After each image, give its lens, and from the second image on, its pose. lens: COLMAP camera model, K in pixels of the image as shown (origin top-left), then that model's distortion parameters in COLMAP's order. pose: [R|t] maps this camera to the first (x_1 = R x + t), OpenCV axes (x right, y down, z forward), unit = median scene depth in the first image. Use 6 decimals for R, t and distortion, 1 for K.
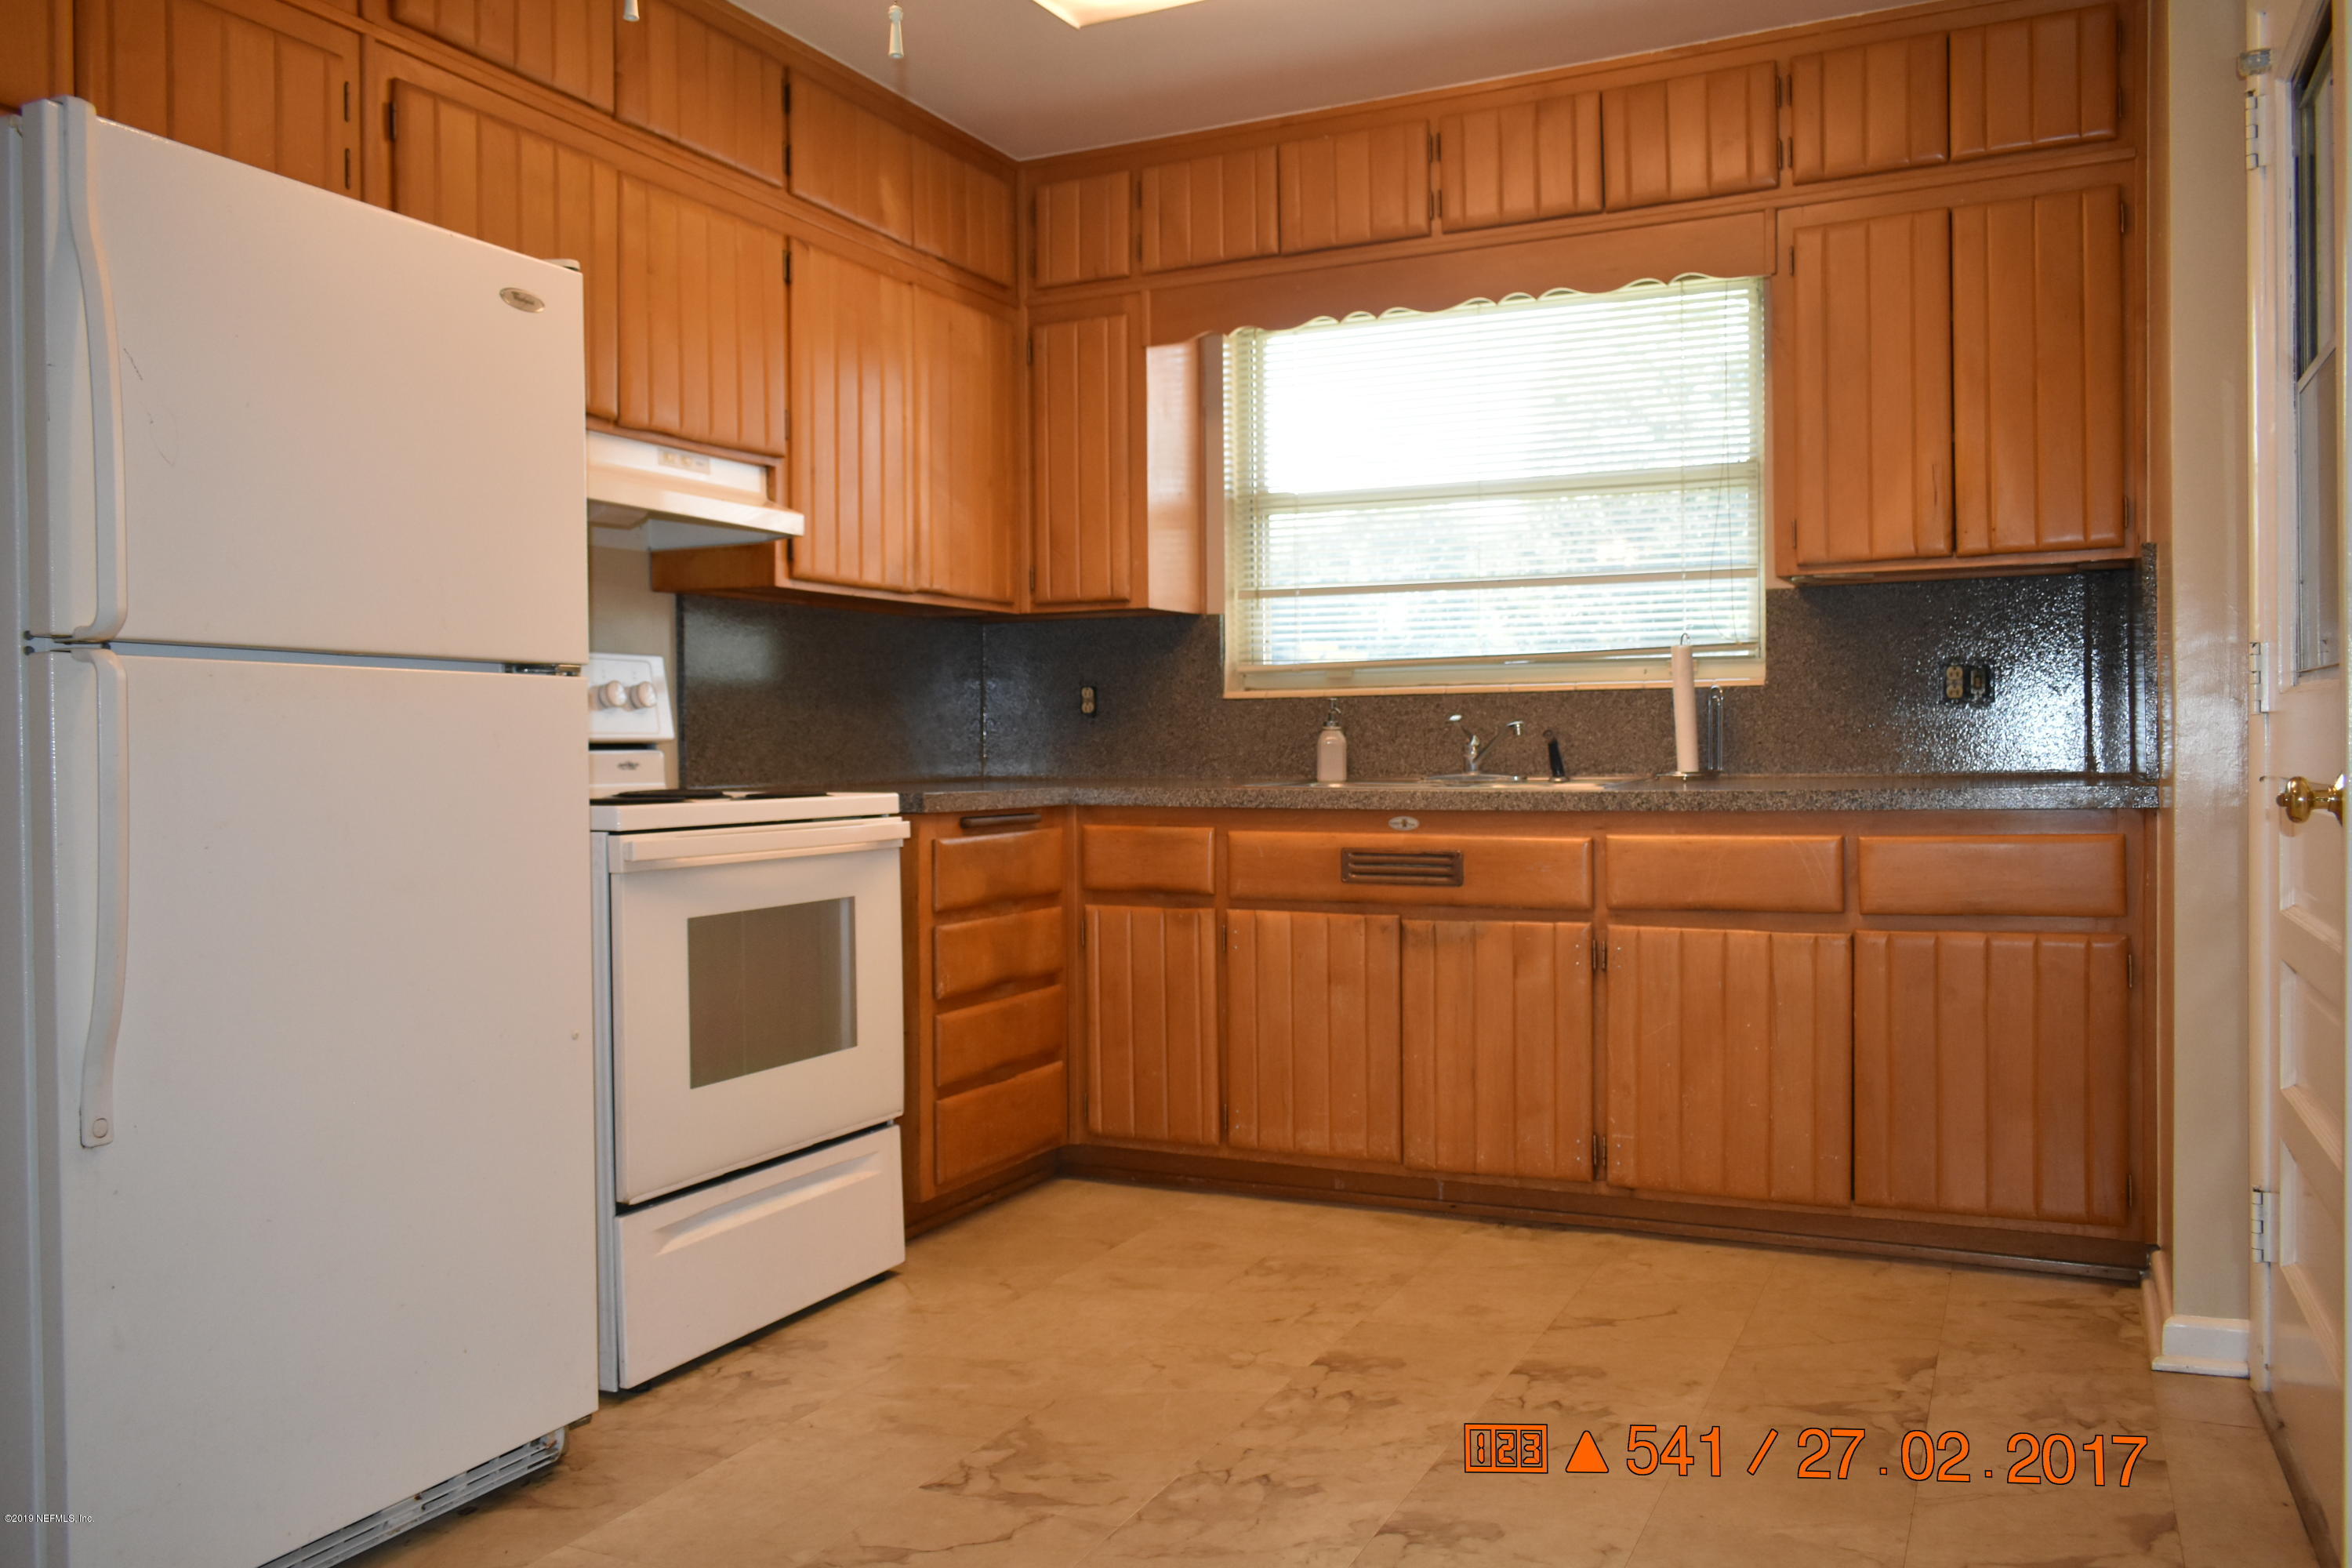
lens RADIAL K [[1810.4, 0, 1177.7], [0, 1810.4, 782.6], [0, 0, 1]] dist [-0.028258, 0.023804]
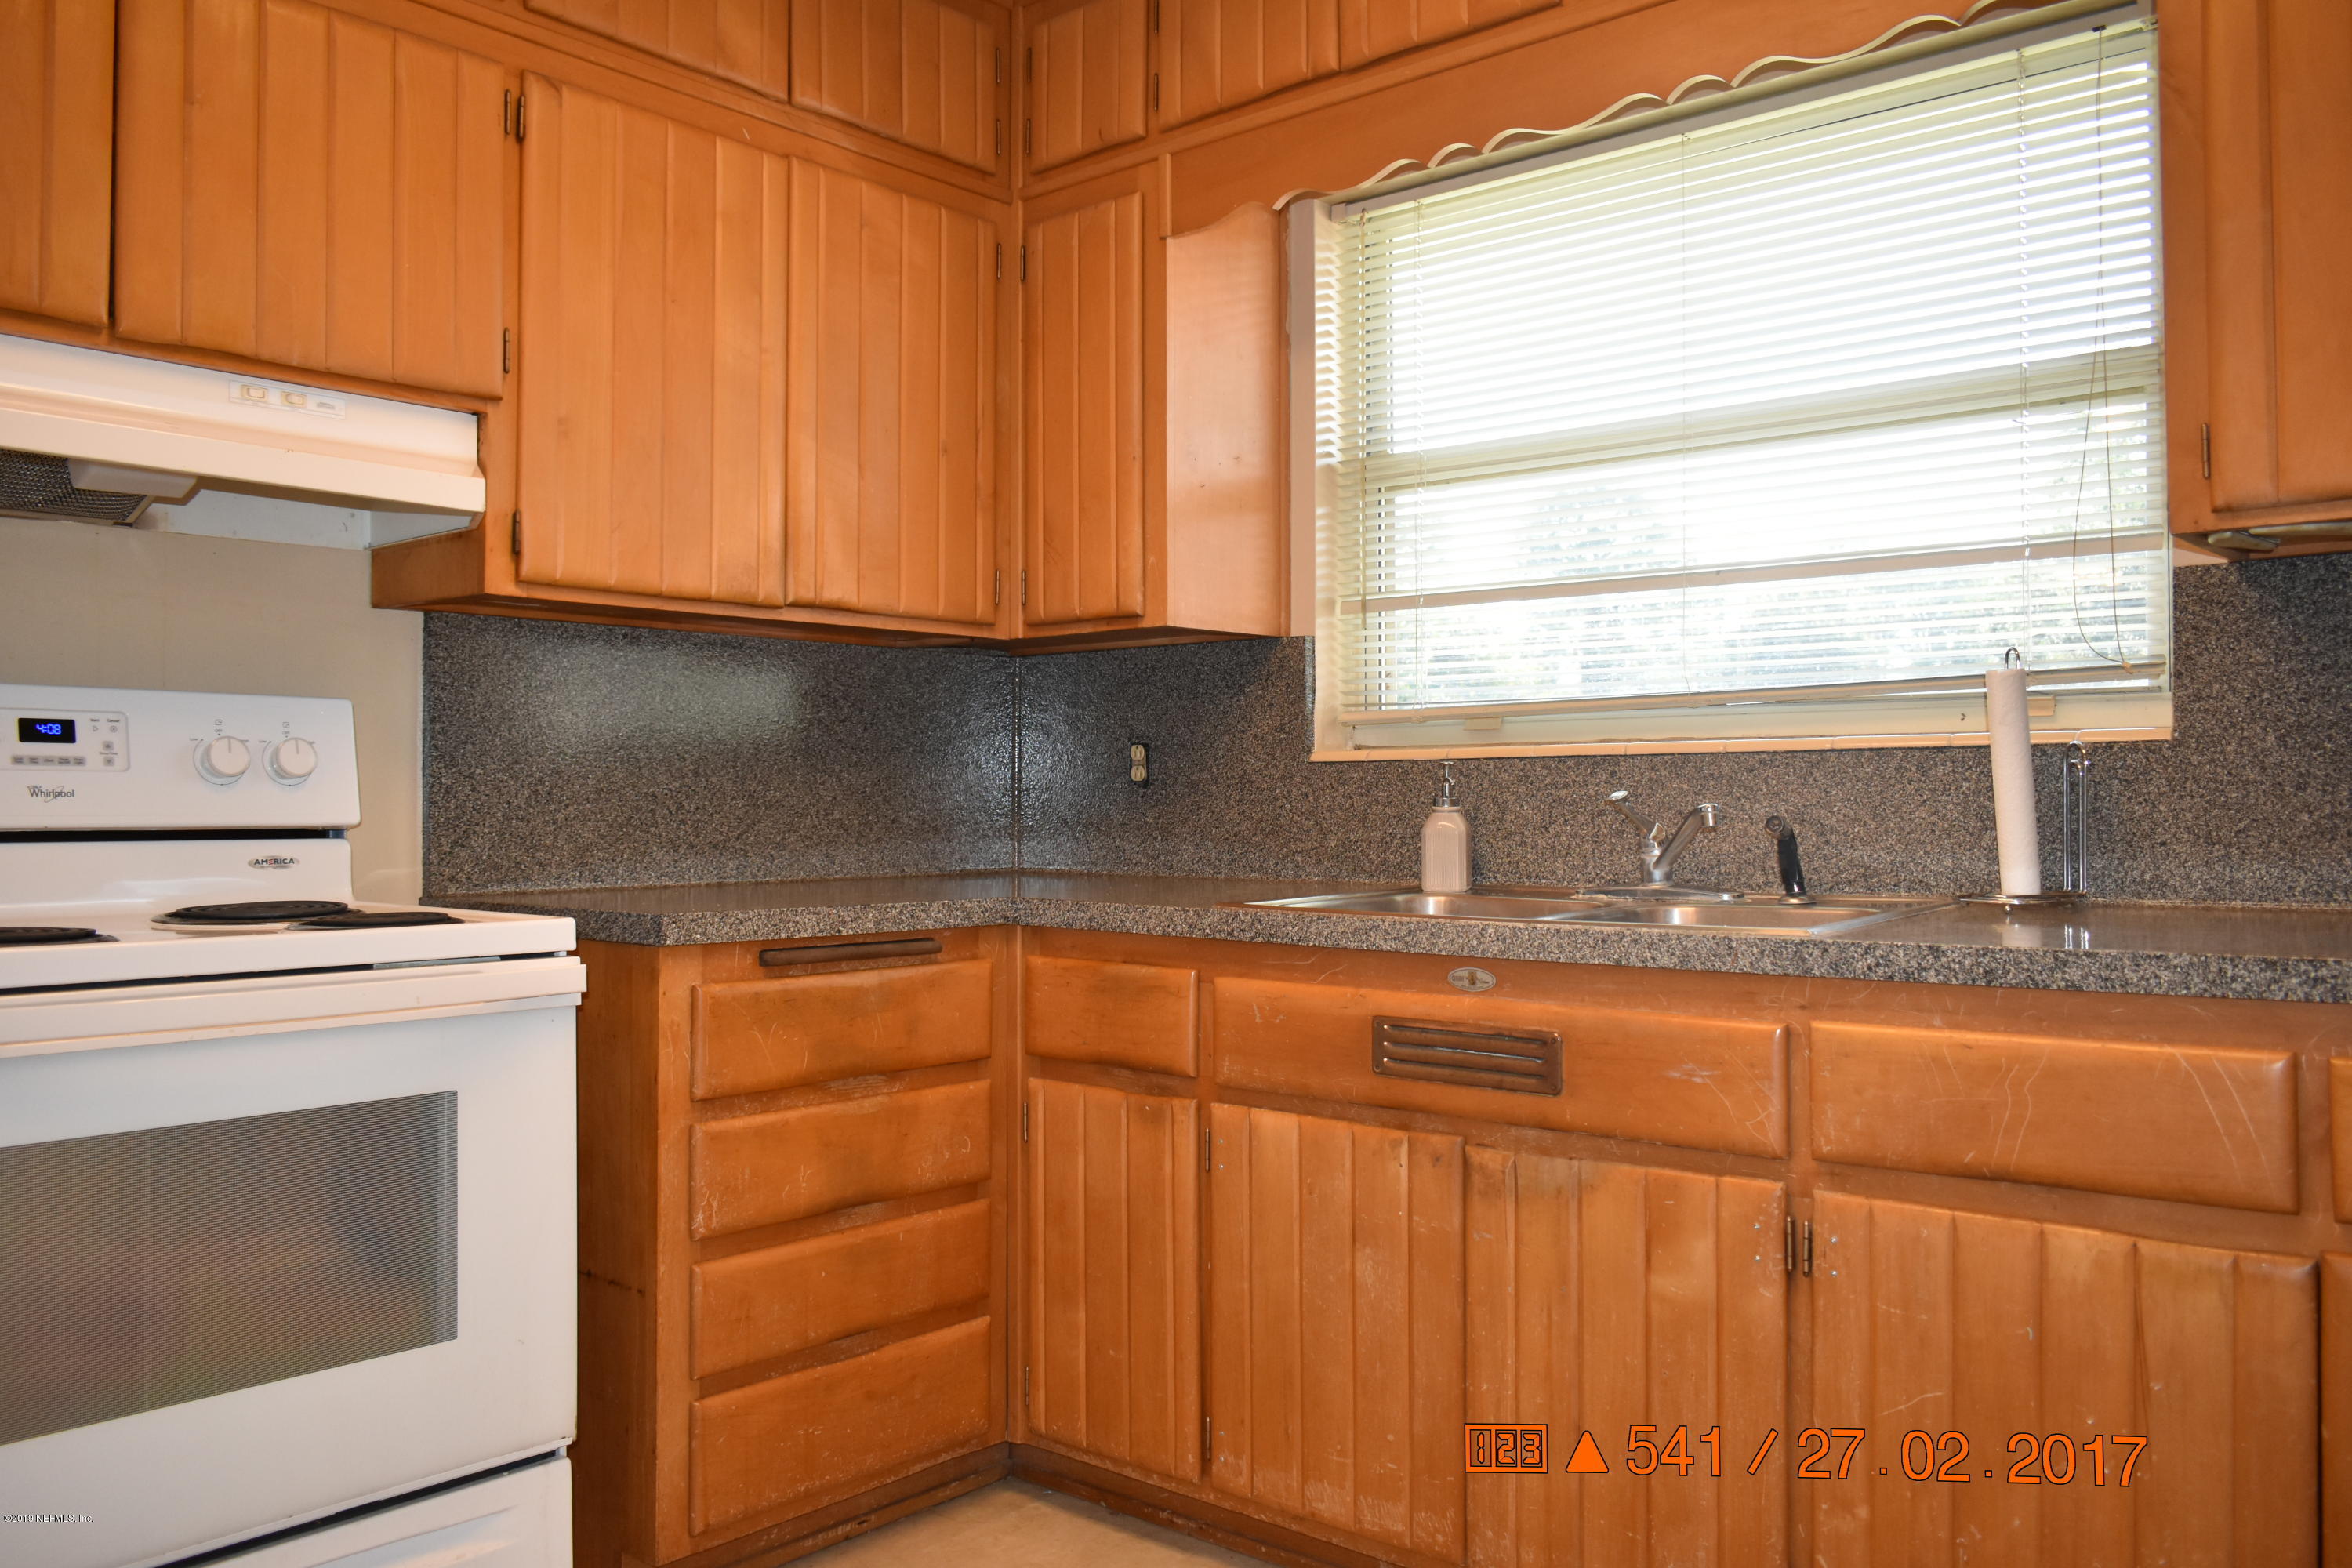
lens RADIAL K [[1810.4, 0, 1182.2], [0, 1810.4, 774.3], [0, 0, 1]] dist [-0.028258, 0.023804]
pose [[0.966251, 0.003096, -0.257584, 0.191635], [-0.012024, 0.999380, -0.033092, -0.023686], [0.257322, 0.035073, 0.965689, 0.428018]]
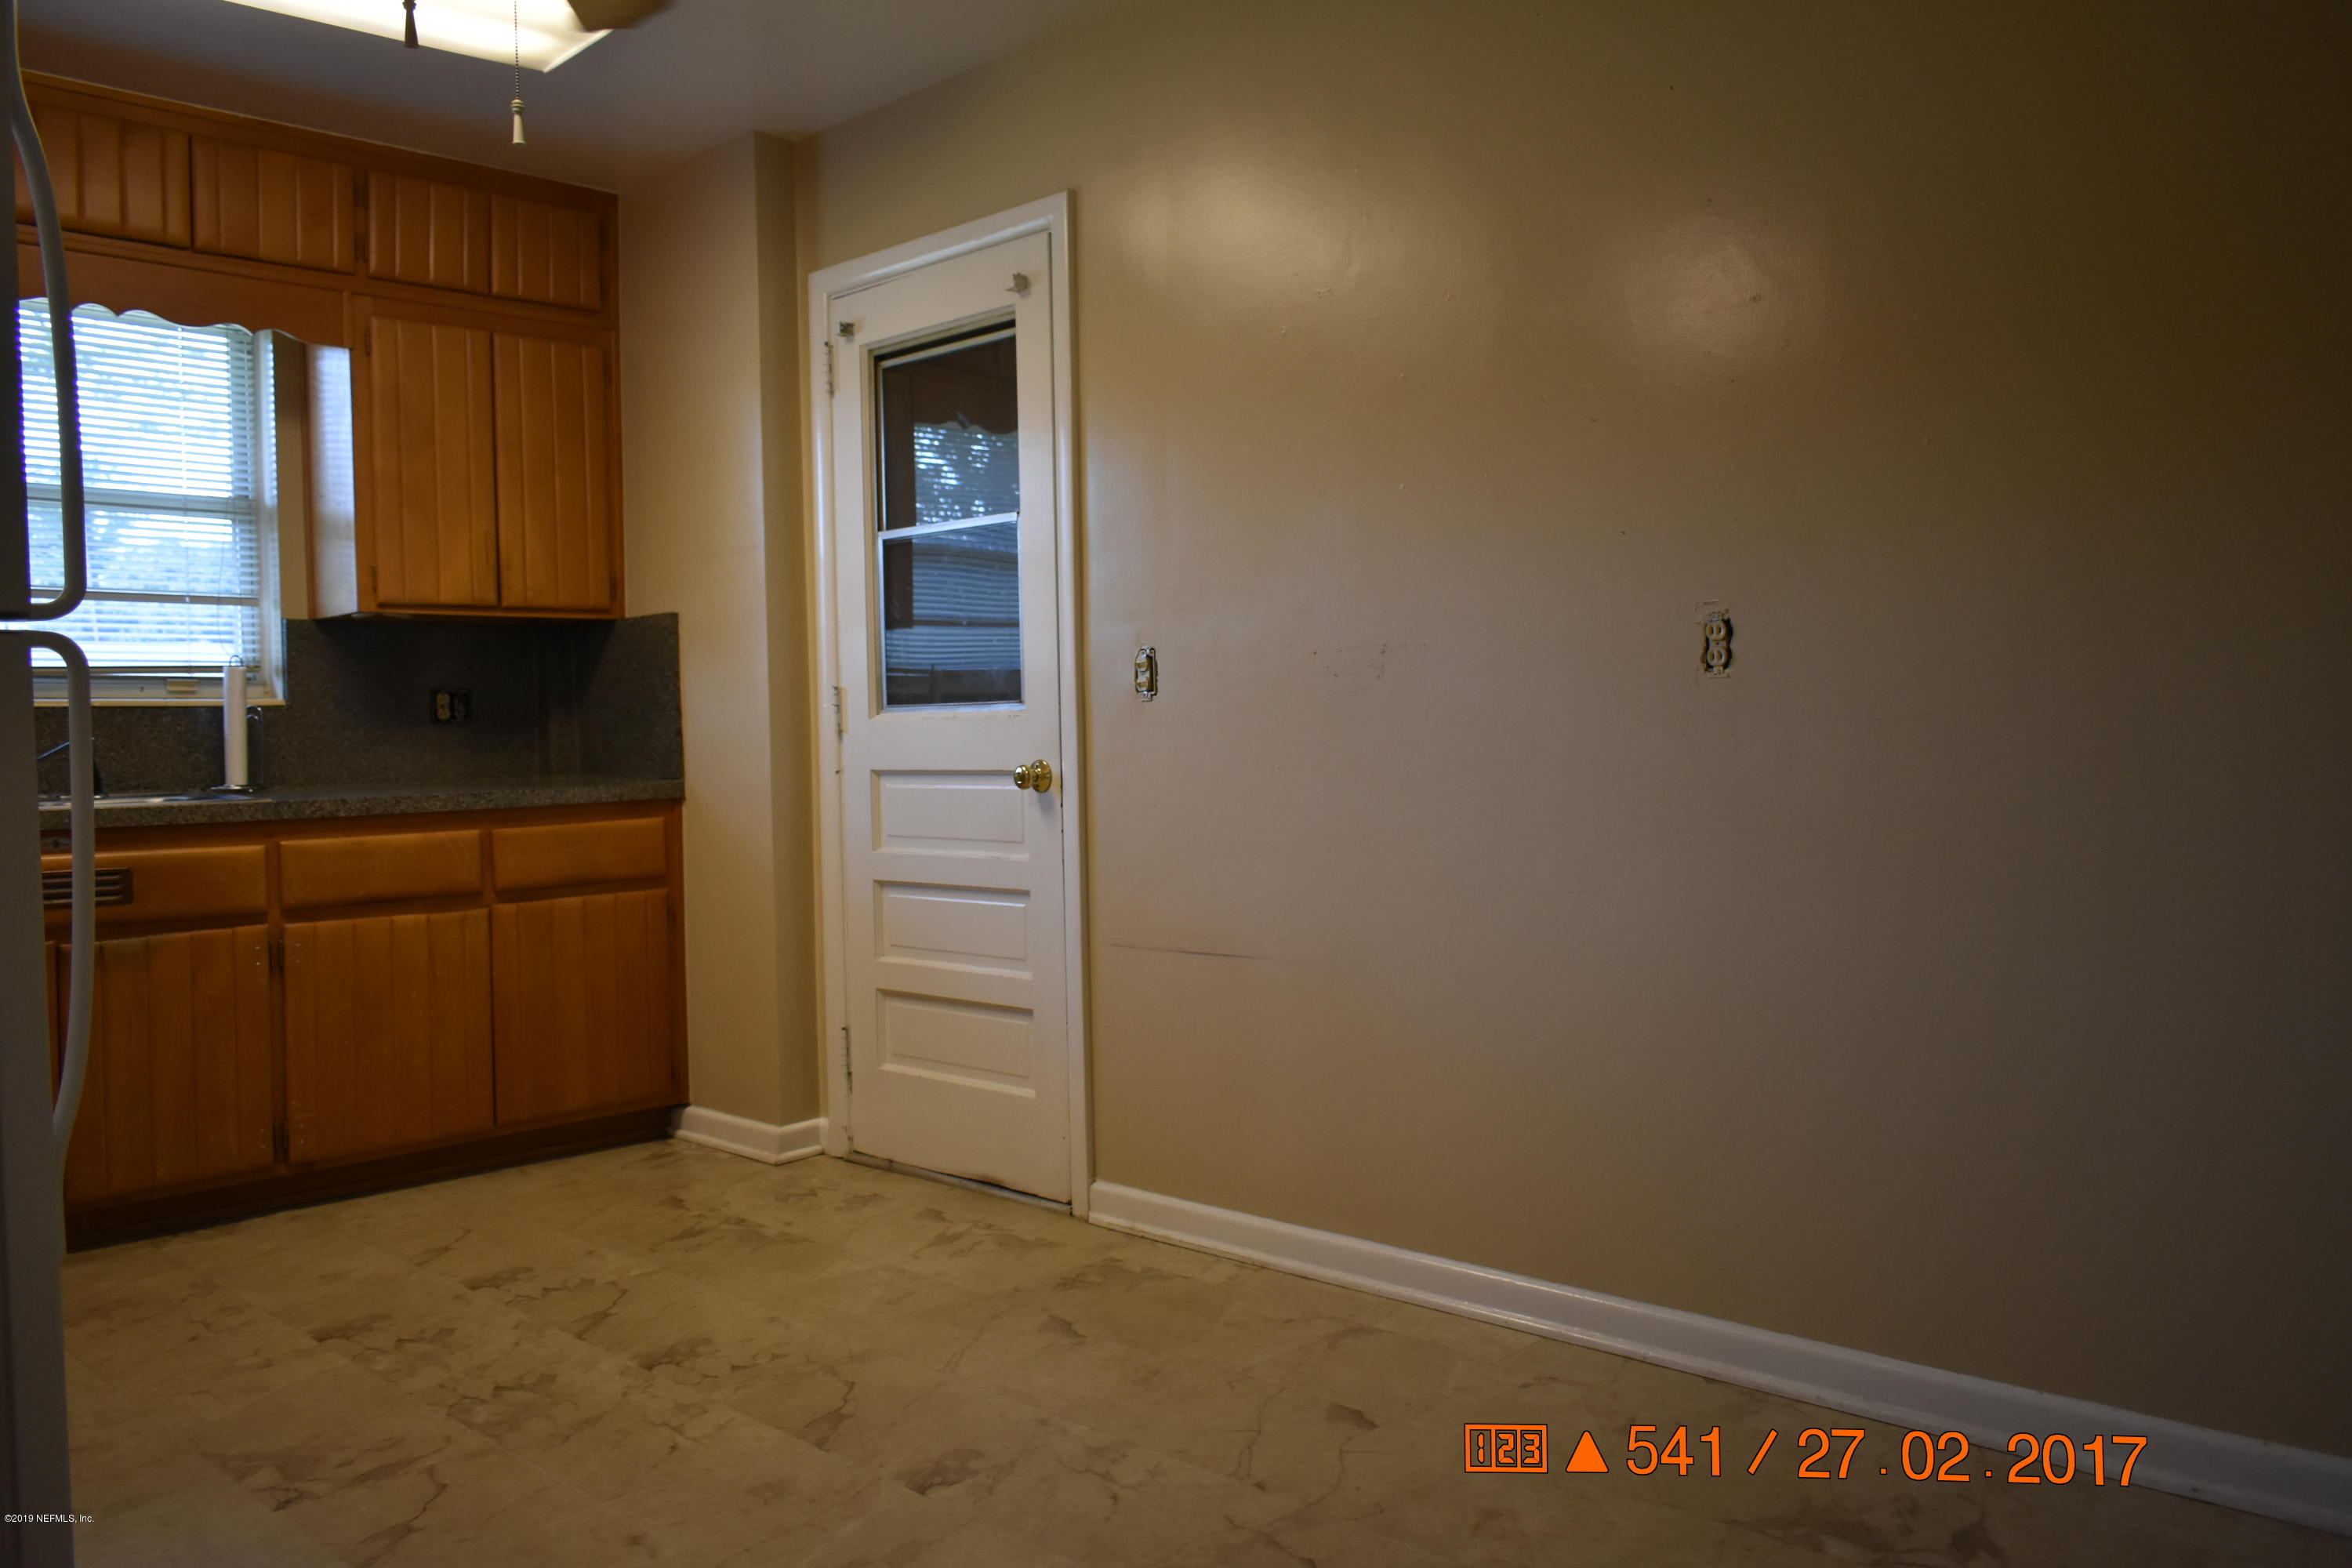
lens RADIAL K [[1810.4, 0, 1180.5], [0, 1810.4, 792.7], [0, 0, 1]] dist [-0.028258, 0.023804]
pose [[0.321637, -0.024985, 0.946533, -0.601630], [0.032718, 0.999348, 0.015262, 0.000748], [-0.946298, 0.026060, 0.322245, 0.138985]]
